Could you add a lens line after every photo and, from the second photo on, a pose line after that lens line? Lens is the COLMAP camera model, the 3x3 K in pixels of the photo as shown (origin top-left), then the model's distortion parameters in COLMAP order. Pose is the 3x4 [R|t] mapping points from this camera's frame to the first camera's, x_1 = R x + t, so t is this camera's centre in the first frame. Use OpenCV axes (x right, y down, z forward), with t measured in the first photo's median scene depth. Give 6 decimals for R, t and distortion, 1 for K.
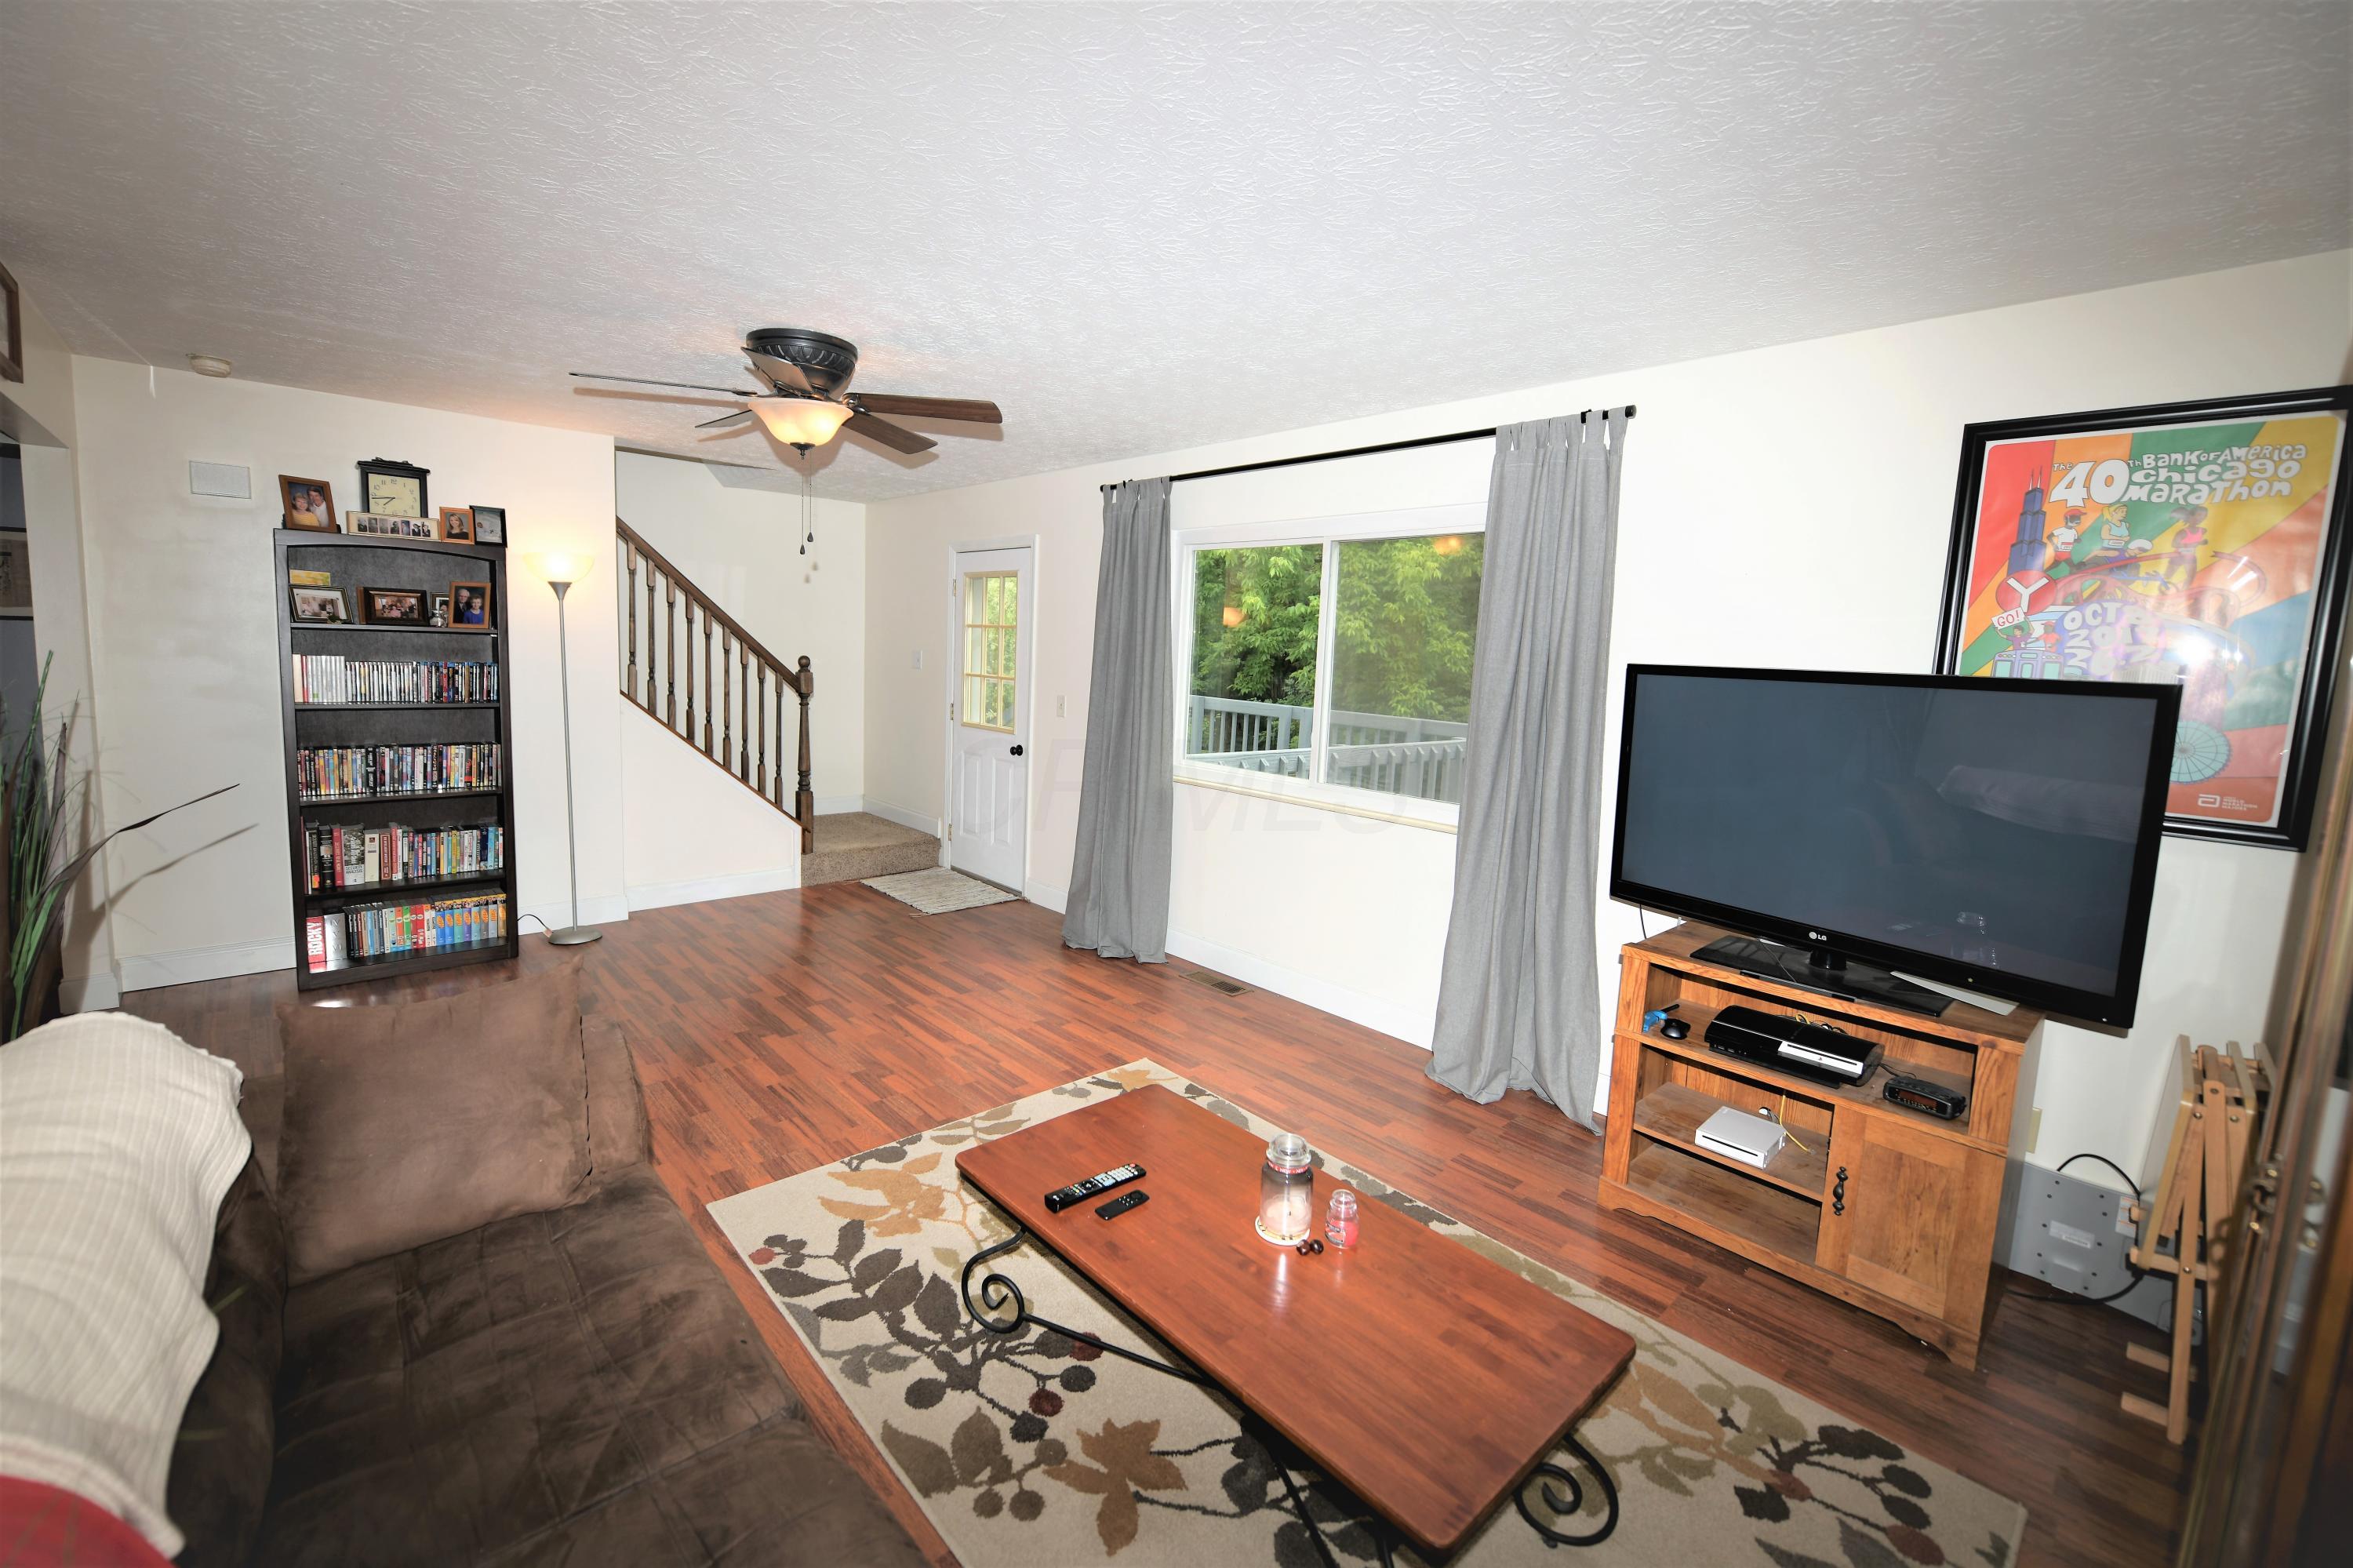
lens RADIAL K [[983.4, 0, 1161.0], [0, 983.4, 748.4], [0, 0, 1]] dist [-0.003679, -0.000212]
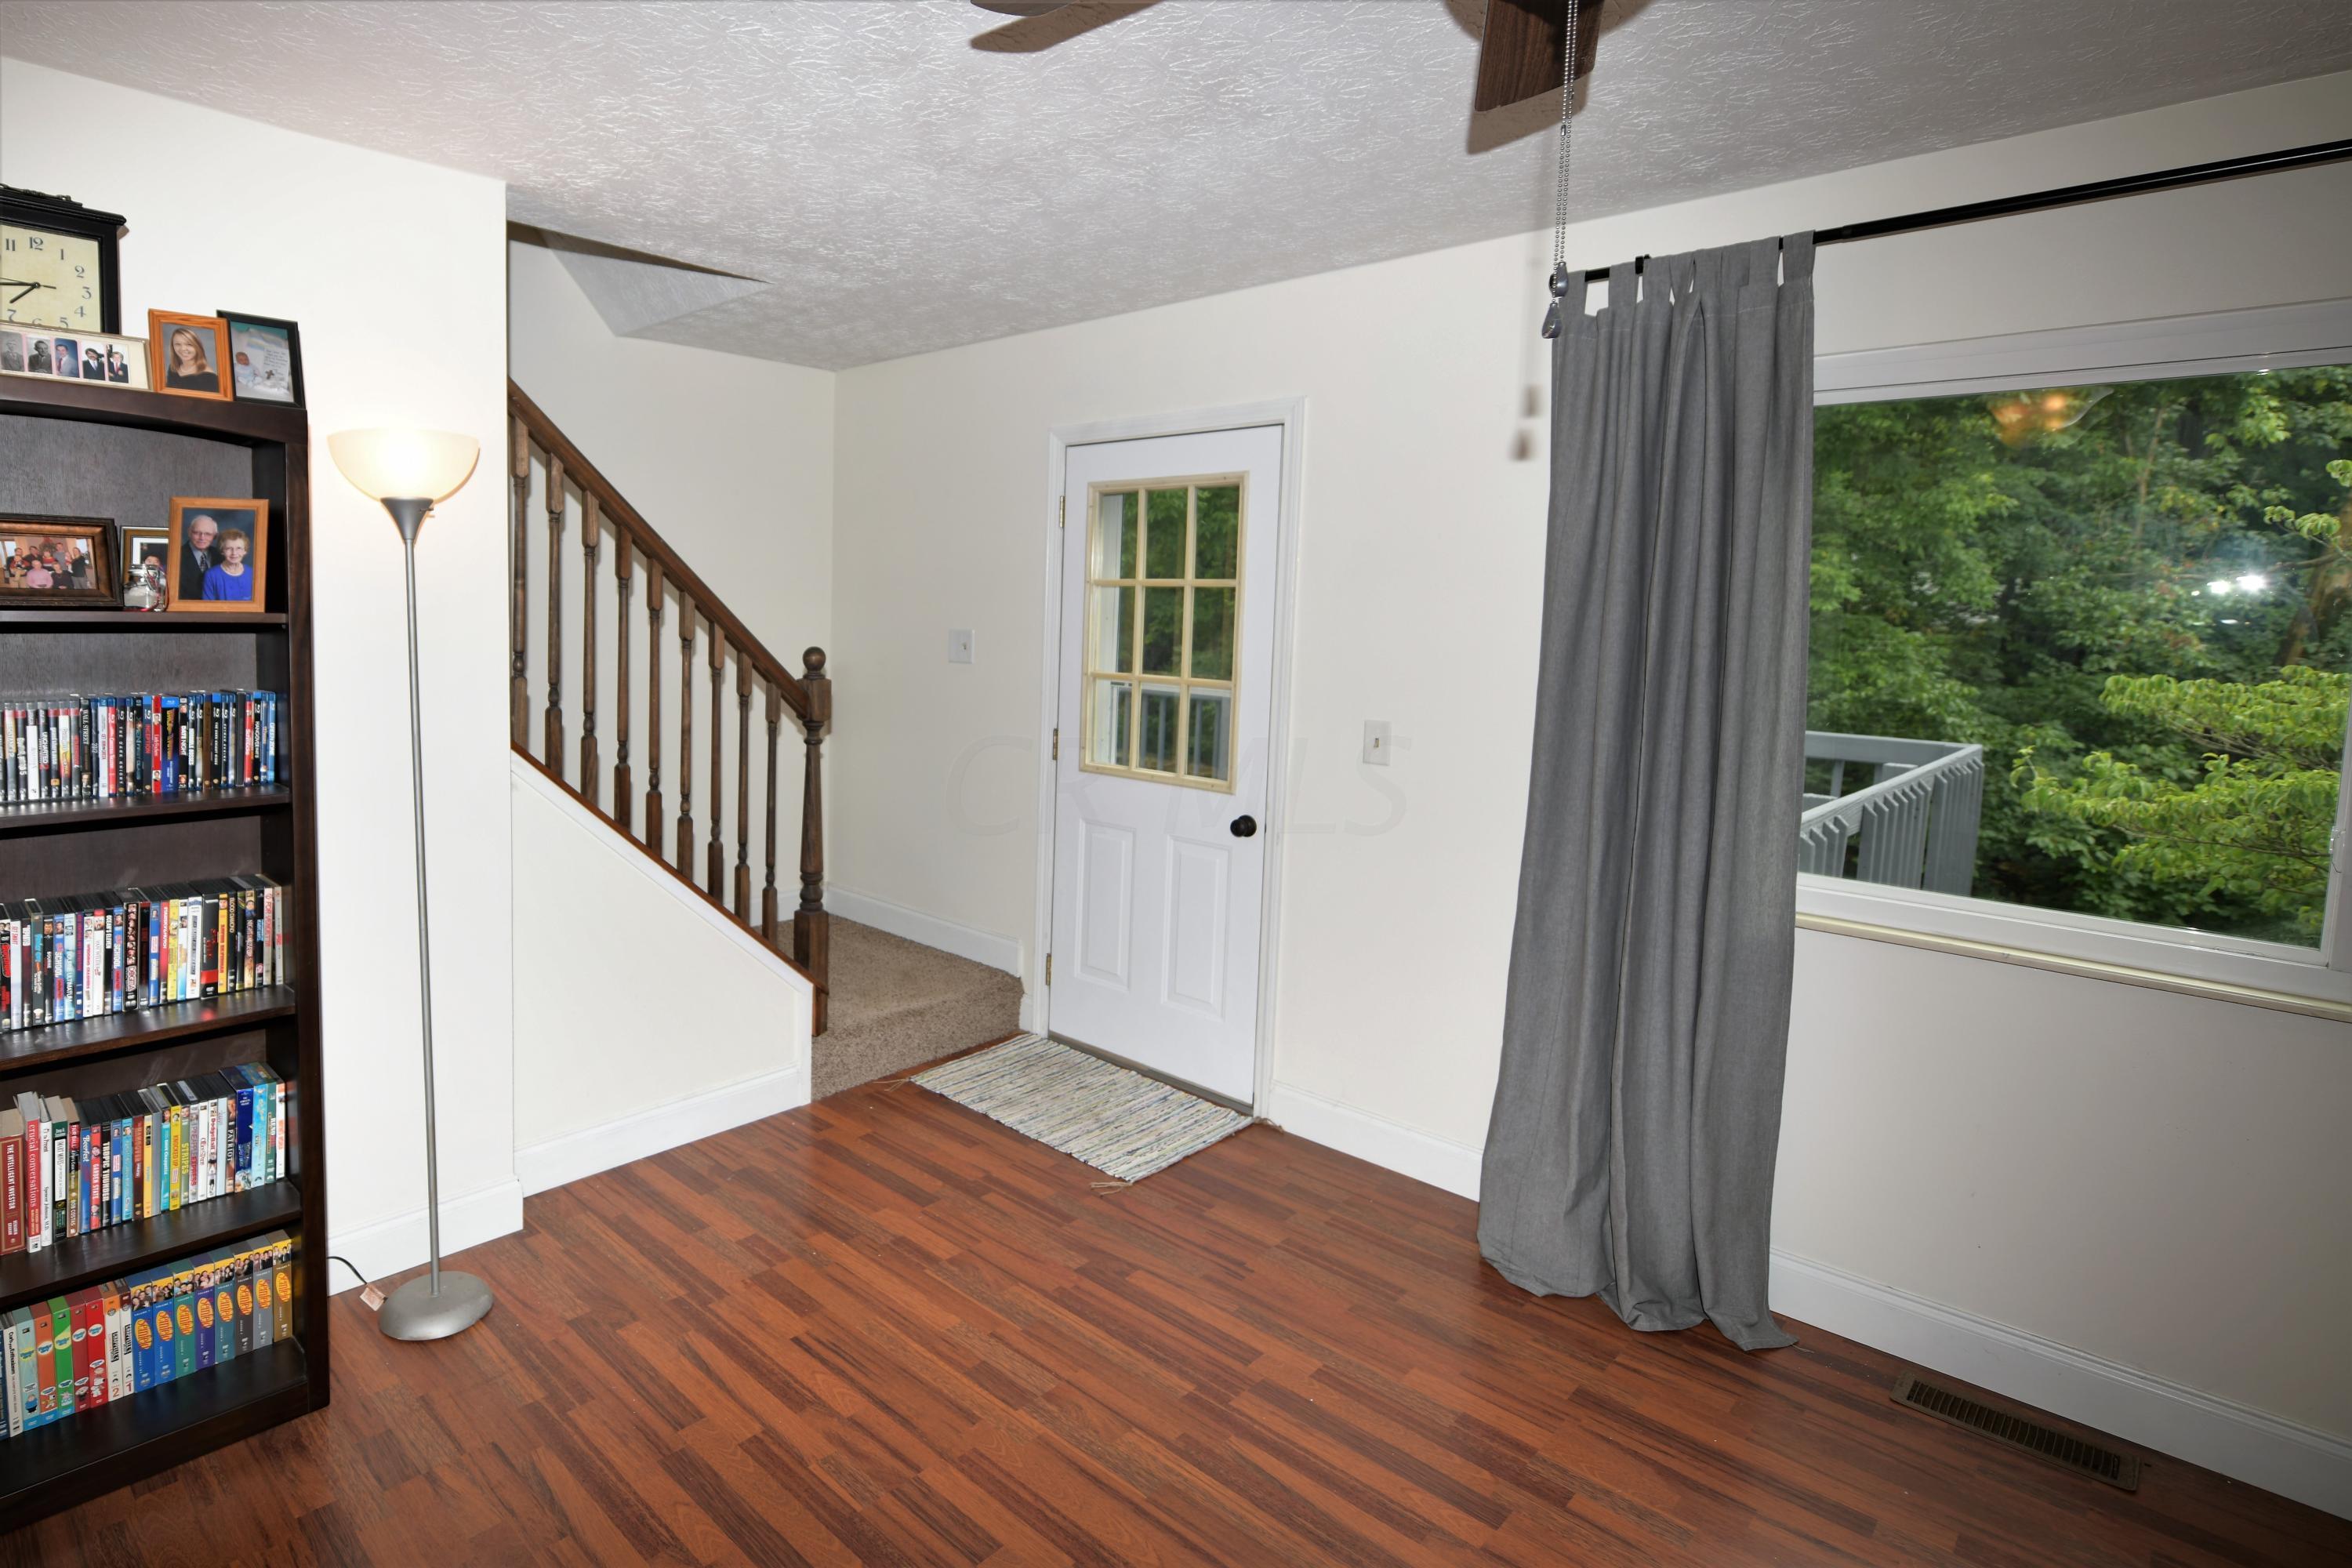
lens RADIAL K [[1212.7, 0, 926.7], [0, 1212.7, 696.5], [0, 0, 1]] dist [-0.005195, -0.001358]
pose [[0.999819, -0.019015, -0.001164, -0.415292], [0.018974, 0.999407, -0.028729, -0.067947], [0.001709, 0.028702, 0.999587, 0.506336]]
